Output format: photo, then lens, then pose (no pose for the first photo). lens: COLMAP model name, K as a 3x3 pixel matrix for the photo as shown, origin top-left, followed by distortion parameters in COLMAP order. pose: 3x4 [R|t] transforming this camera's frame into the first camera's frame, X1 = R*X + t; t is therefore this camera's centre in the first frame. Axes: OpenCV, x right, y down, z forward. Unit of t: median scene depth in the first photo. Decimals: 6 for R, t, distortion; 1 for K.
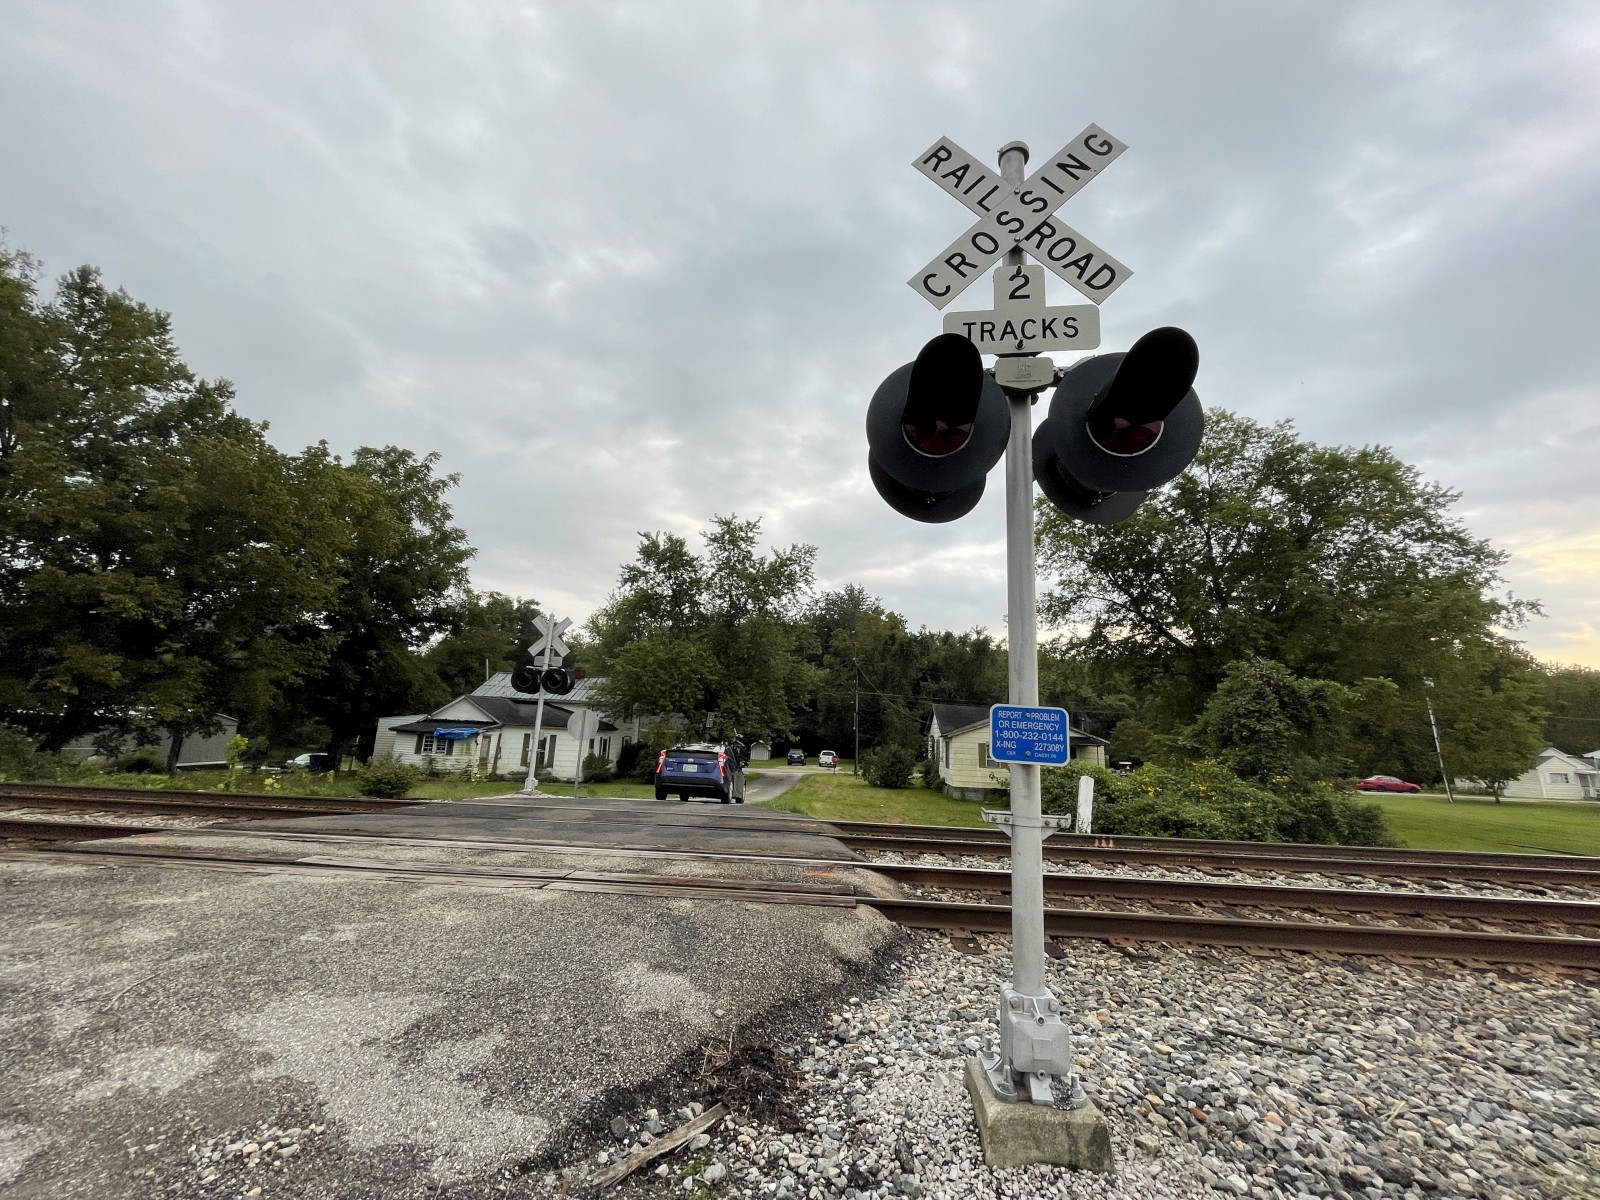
lens RADIAL K [[645.4, 0, 802.9], [0, 645.4, 583.1], [0, 0, 1]] dist [0.000135, 0.000326]
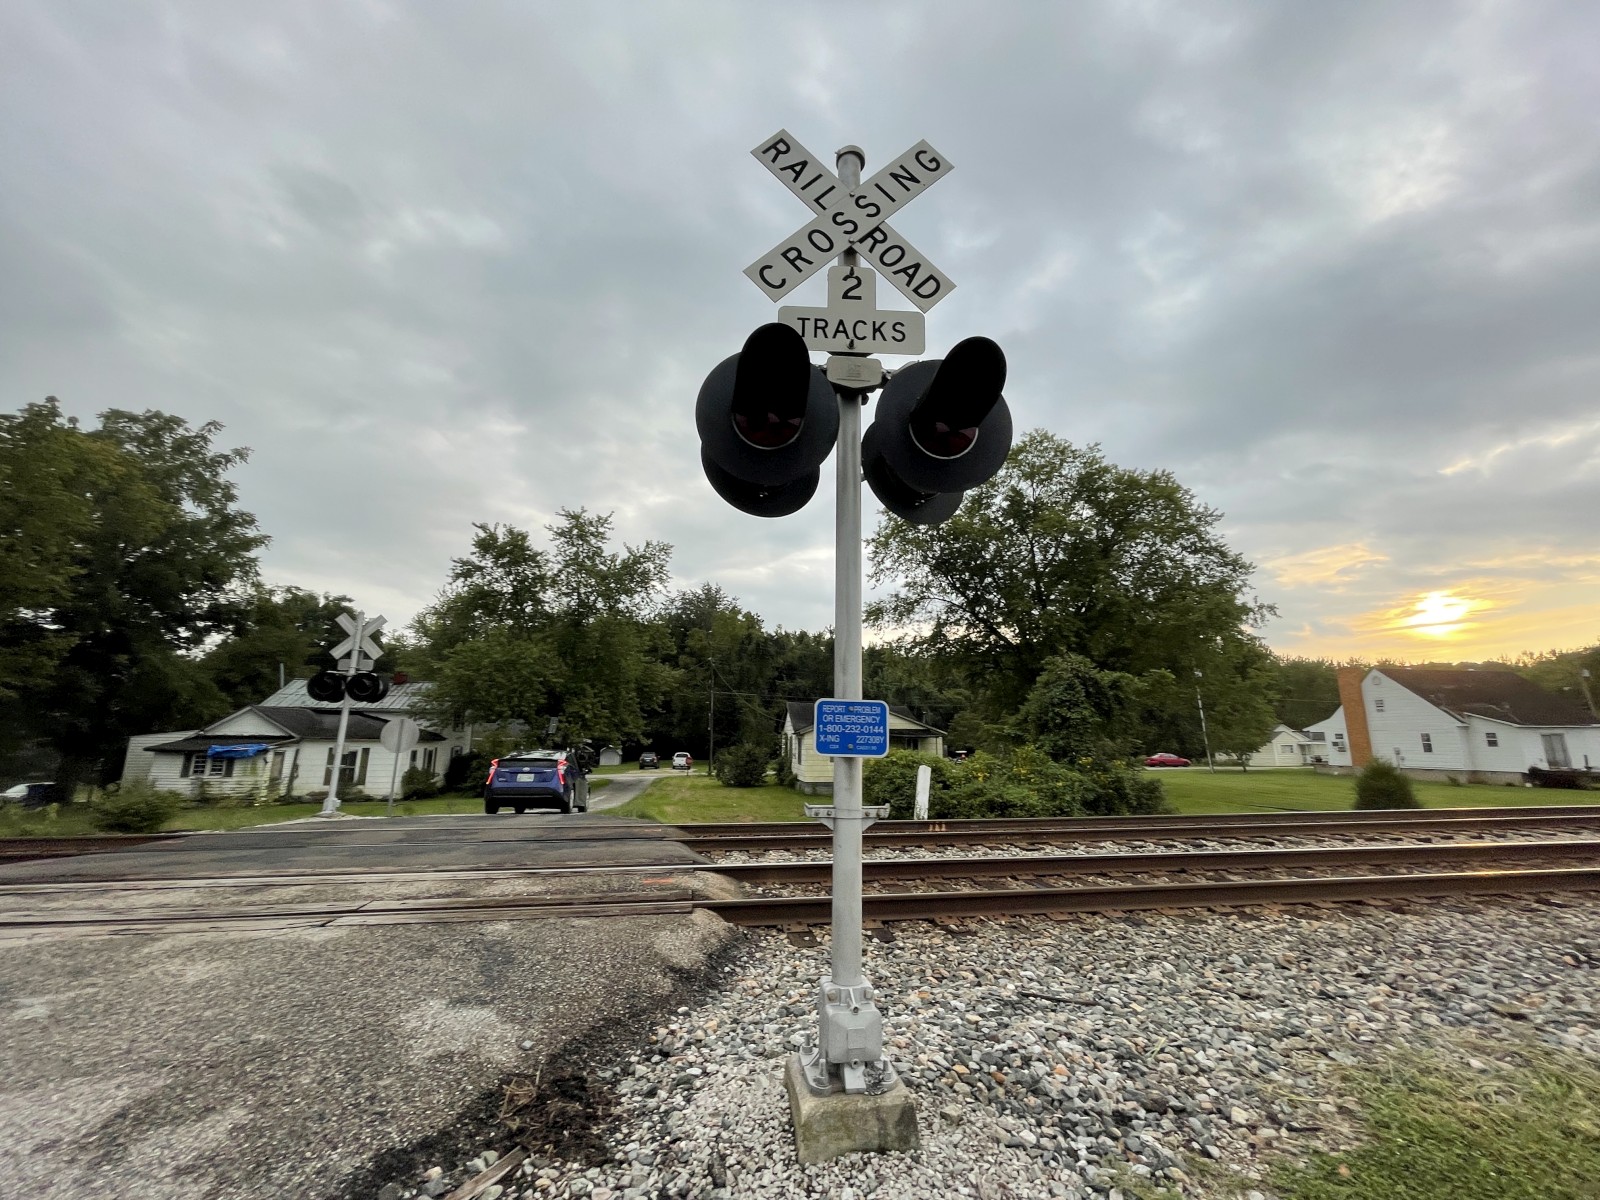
lens RADIAL K [[645.4, 0, 802.9], [0, 645.4, 583.1], [0, 0, 1]] dist [0.000135, 0.000326]
pose [[0.976168, 0.013576, 0.216592, 0.014900], [-0.013645, 0.999906, -0.001175, 0.002731], [-0.216588, -0.001808, 0.976261, 0.007795]]
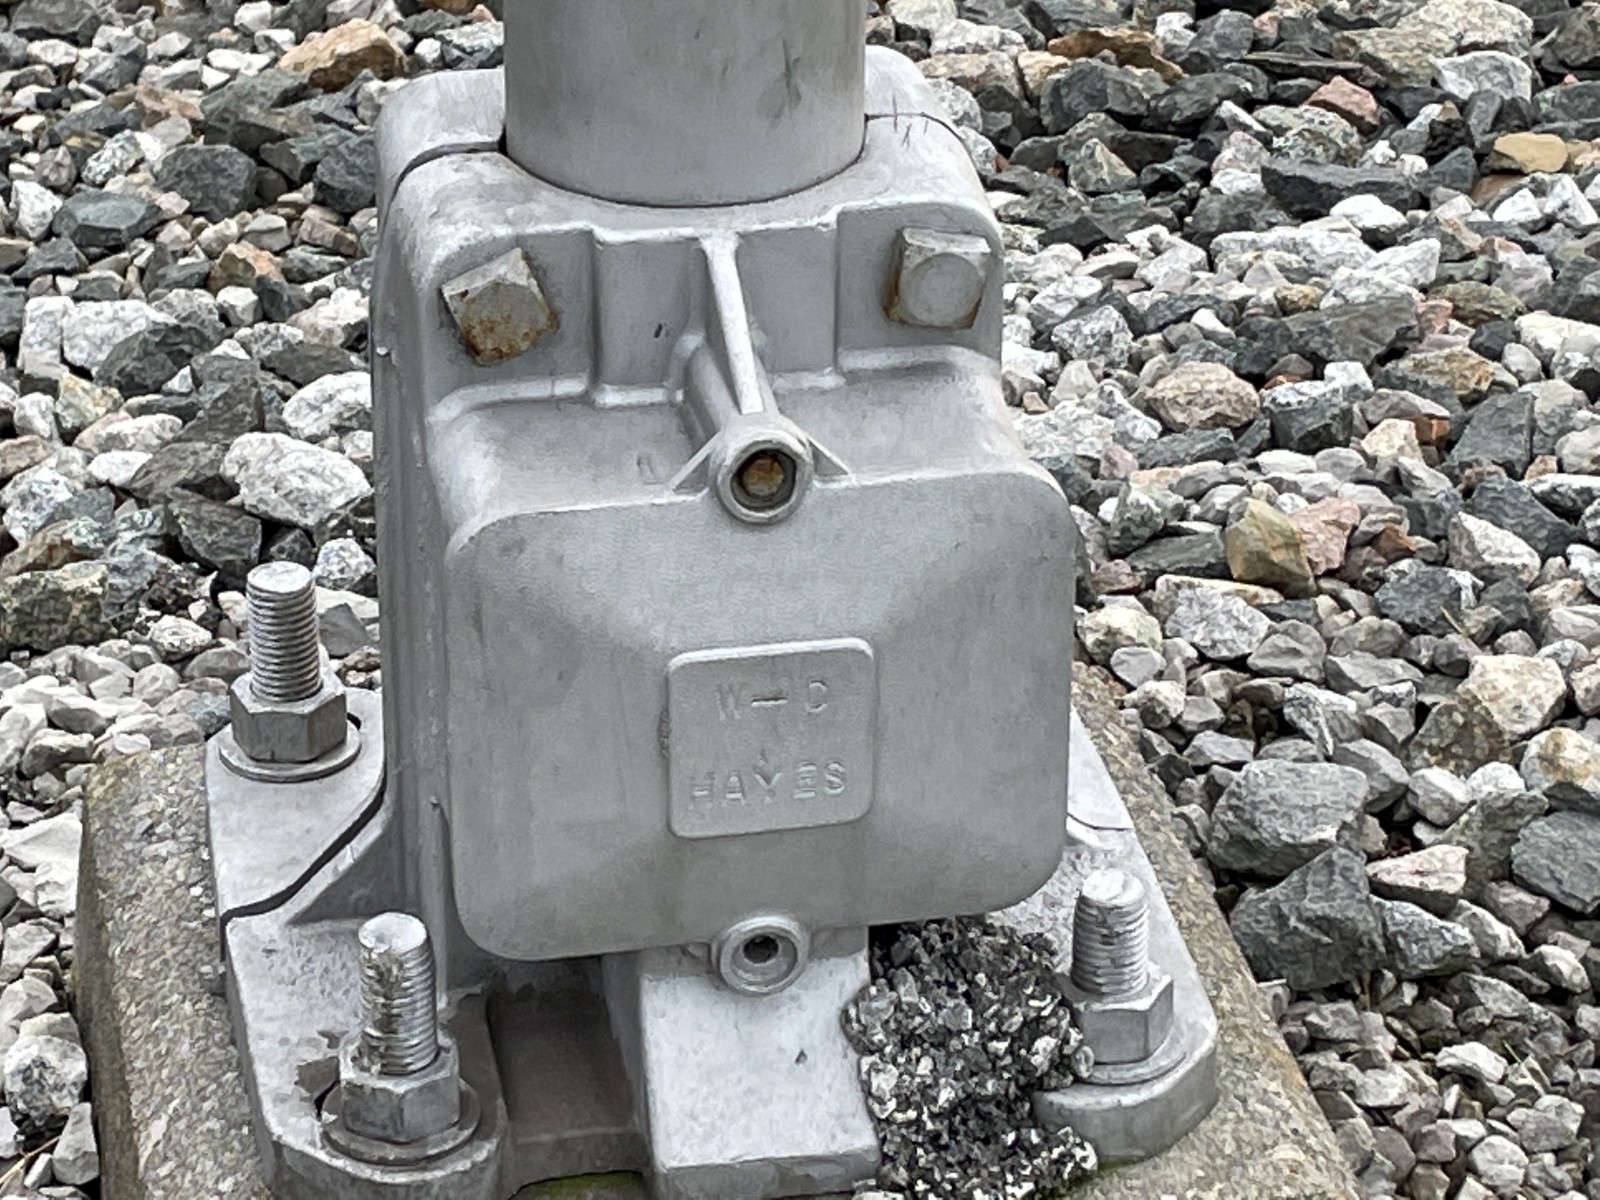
lens RADIAL K [[5114.0, 0, 798.8], [0, 5114.0, 598.7], [0, 0, 1]] dist [0.127671, 0.846856]
pose [[0.970082, -0.161250, 0.181492, 0.063106], [-0.003787, 0.737423, 0.675421, 0.060391], [-0.242748, -0.655901, 0.714750, 0.129556]]
